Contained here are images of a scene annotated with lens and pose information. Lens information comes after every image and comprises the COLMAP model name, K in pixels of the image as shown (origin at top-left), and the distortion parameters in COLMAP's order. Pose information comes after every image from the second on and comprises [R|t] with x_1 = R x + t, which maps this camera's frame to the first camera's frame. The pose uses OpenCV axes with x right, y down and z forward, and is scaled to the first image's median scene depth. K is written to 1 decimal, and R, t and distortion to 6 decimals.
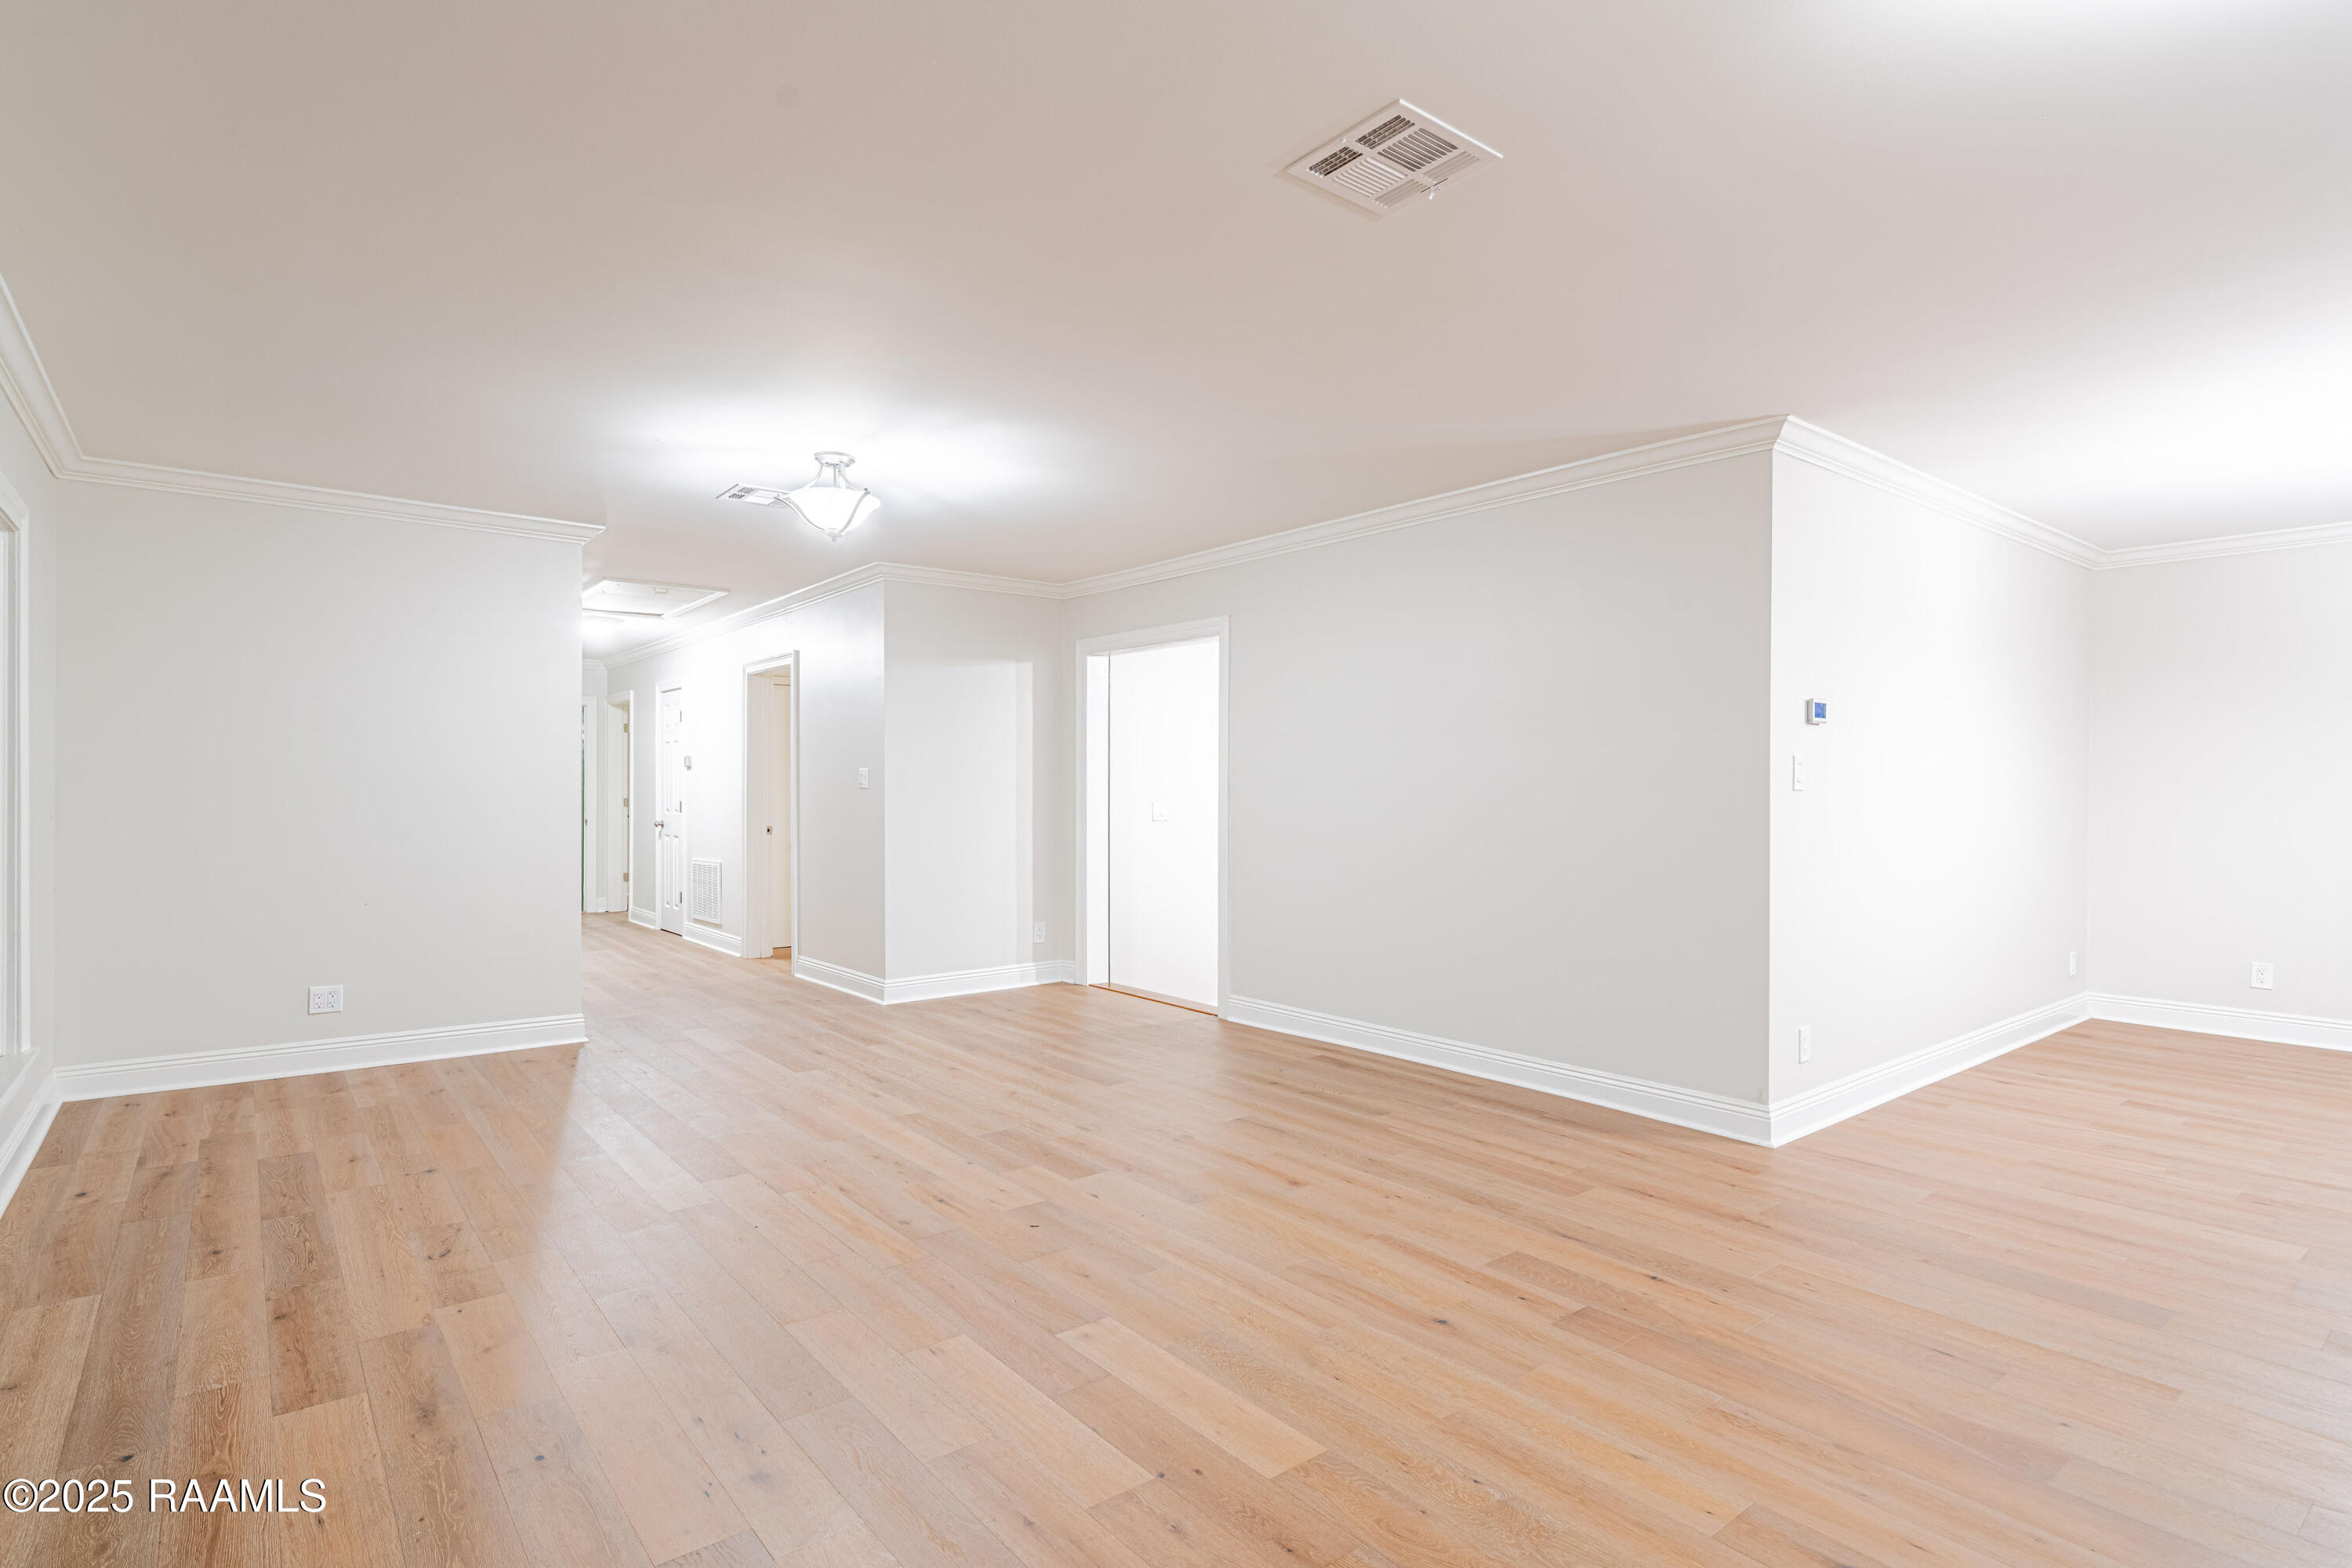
lens RADIAL K [[1173.5, 0, 1183.3], [0, 1173.5, 773.6], [0, 0, 1]] dist [0.002660, -0.000008]
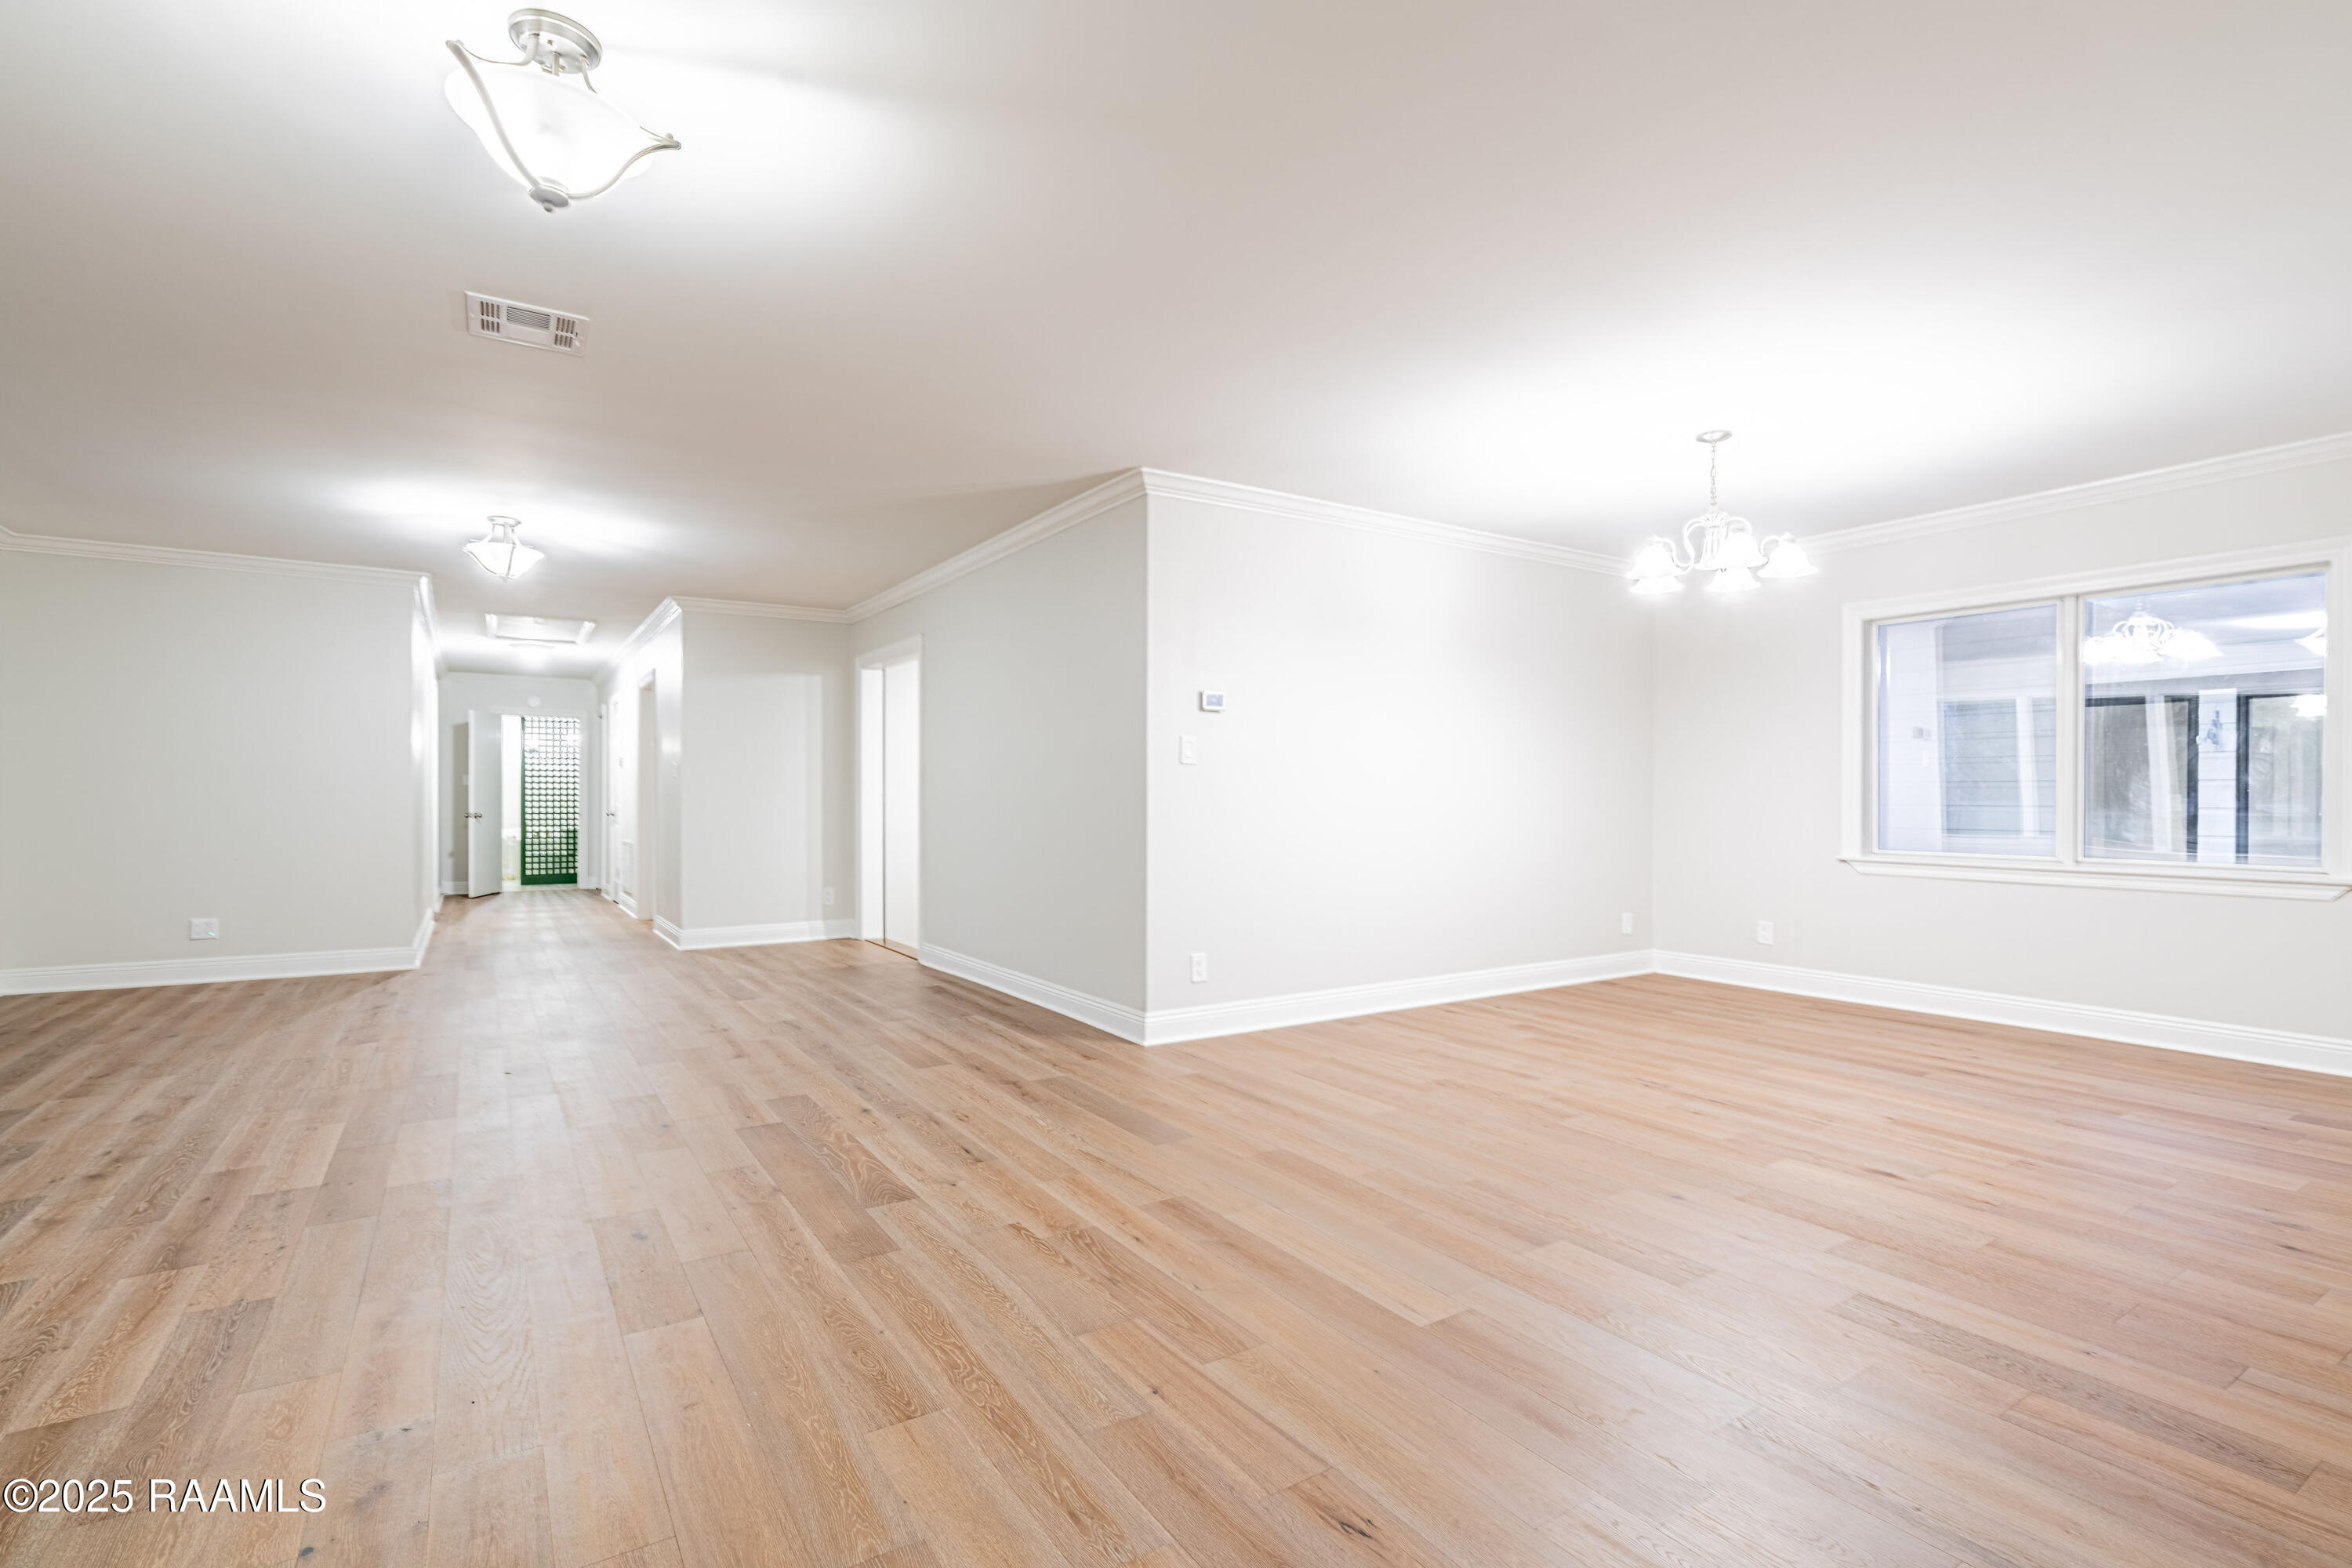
lens RADIAL K [[1086.0, 0, 1180.1], [0, 1086.0, 793.7], [0, 0, 1]] dist [-0.003484, 0.002869]
pose [[0.994889, -0.001053, -0.100969, 0.472226], [0.001883, 0.999965, 0.008127, 0.026220], [0.100957, -0.008275, 0.994856, -0.116648]]
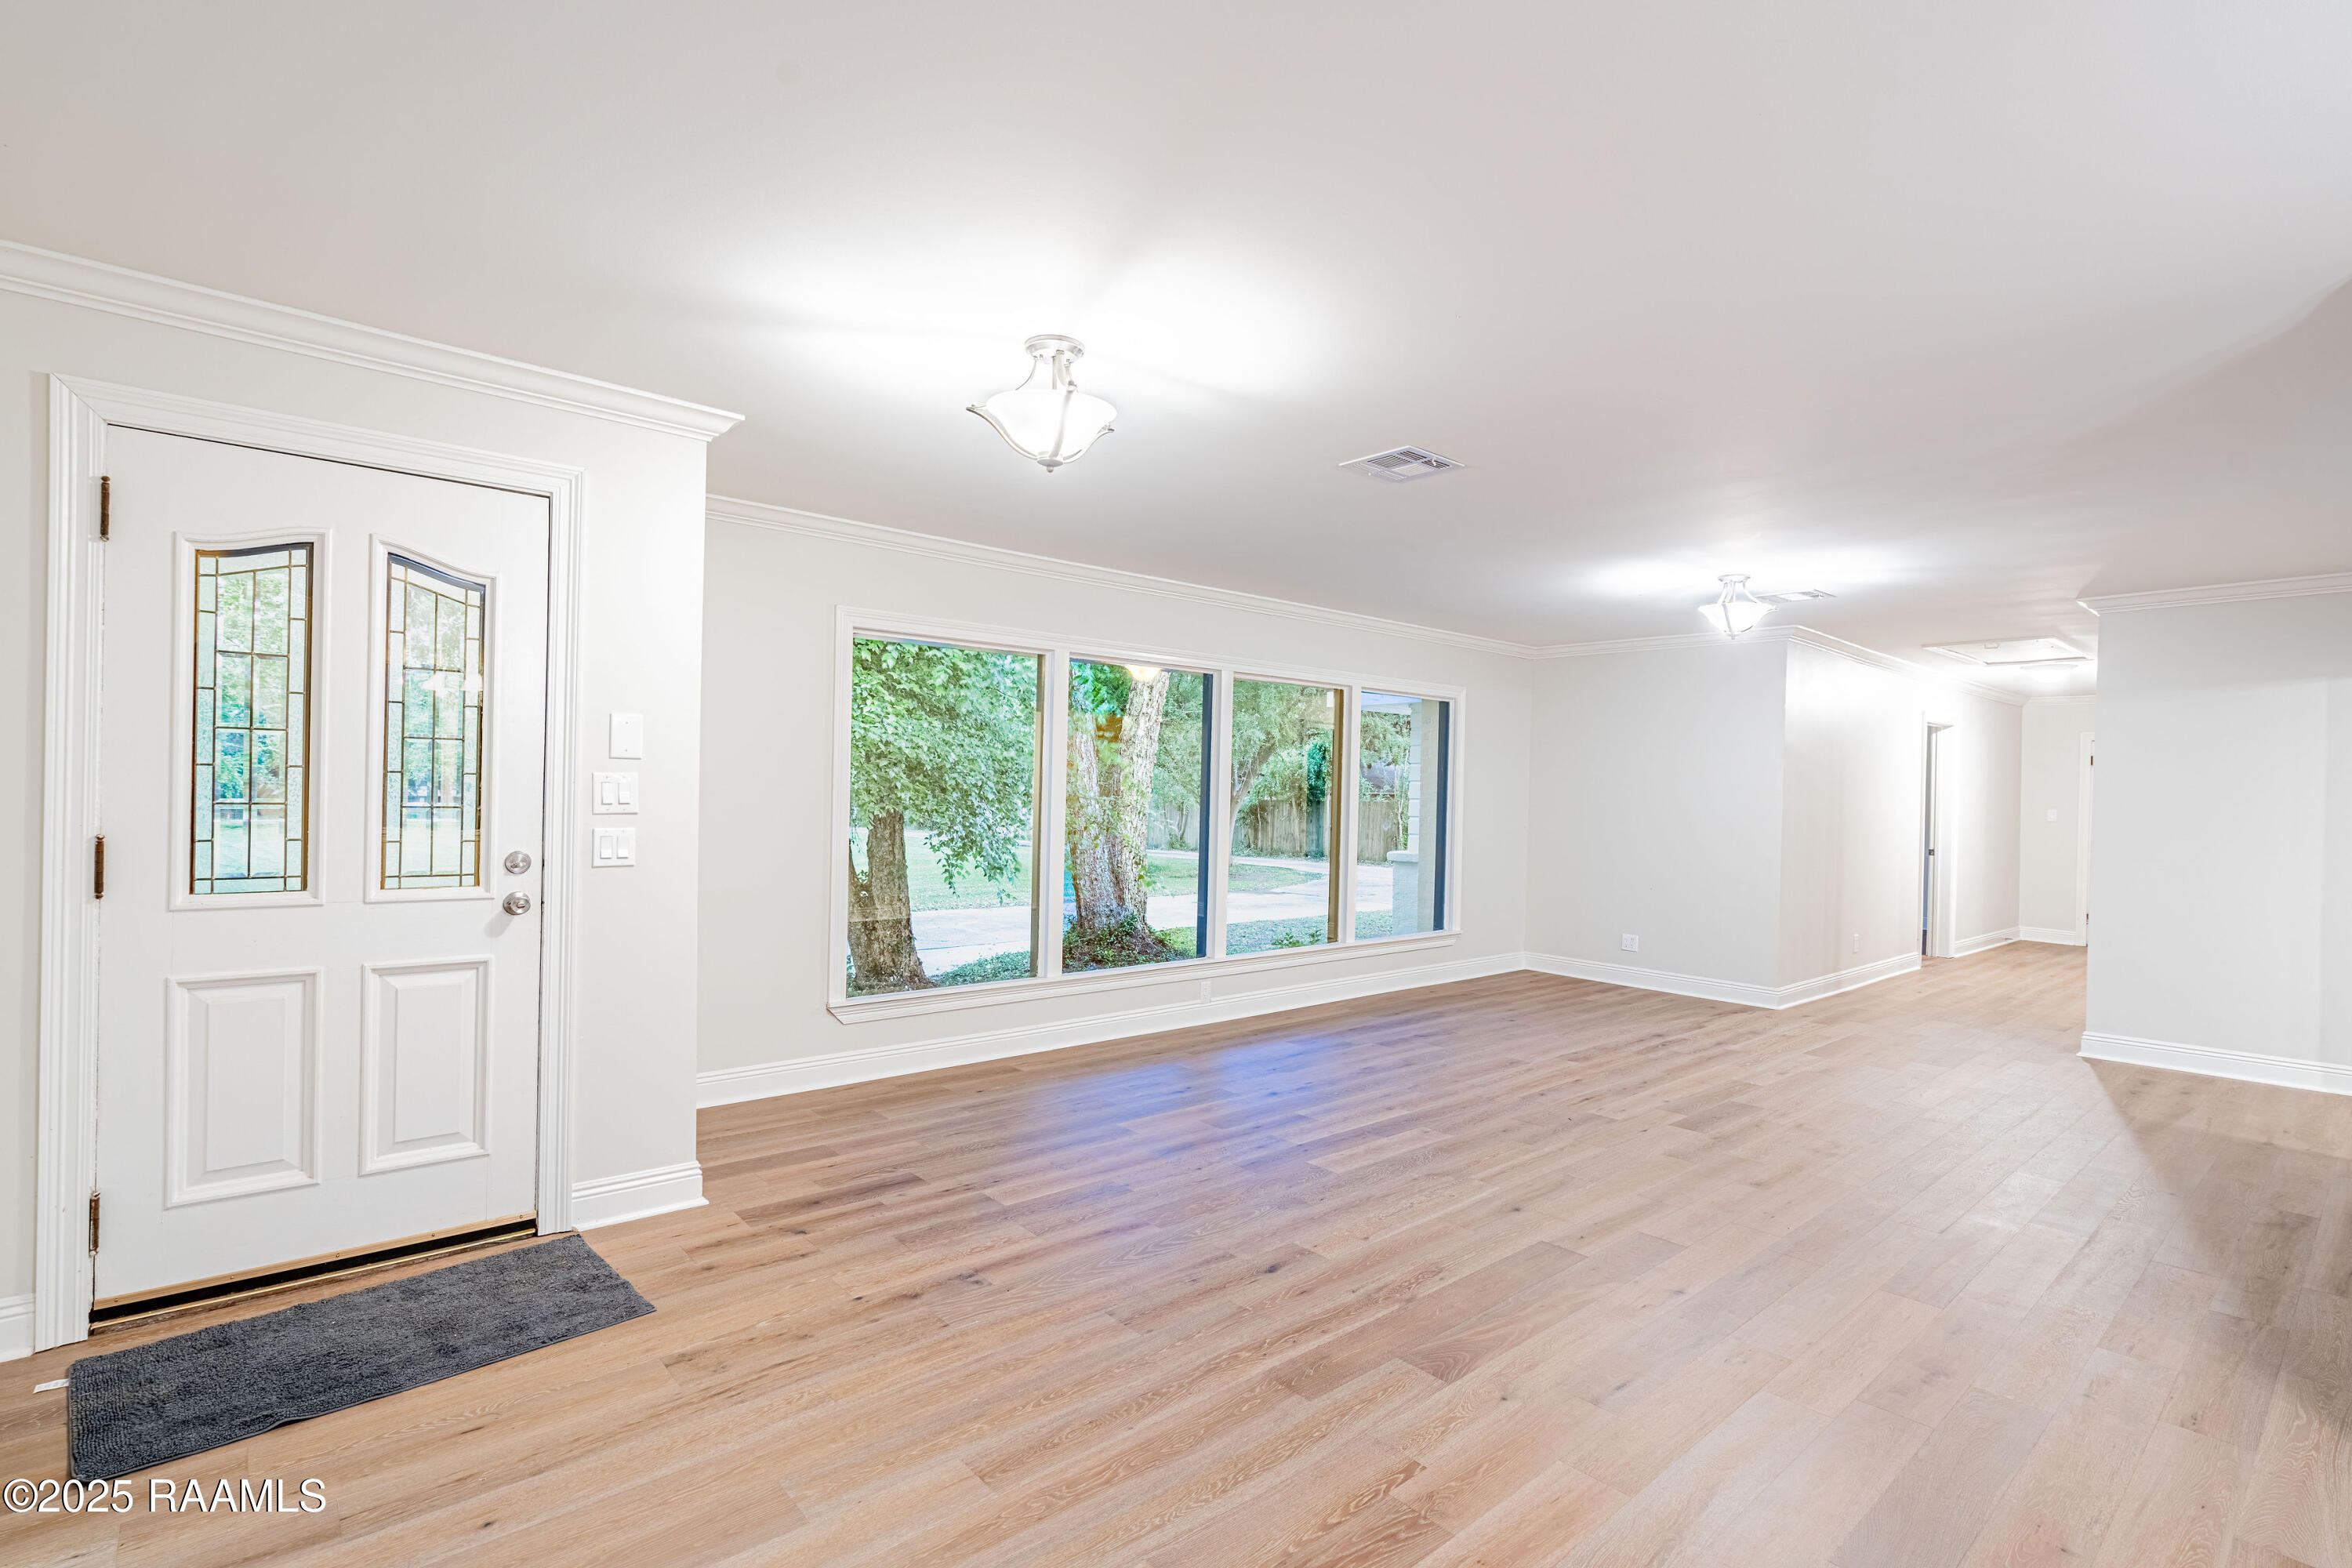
lens RADIAL K [[1086.0, 0, 1159.7], [0, 1086.0, 792.0], [0, 0, 1]] dist [-0.003484, 0.002869]
pose [[0.024247, -0.001817, -0.999704, 0.740463], [-0.005959, 0.999980, -0.001962, -0.016576], [0.999688, 0.006005, 0.024236, 0.260339]]
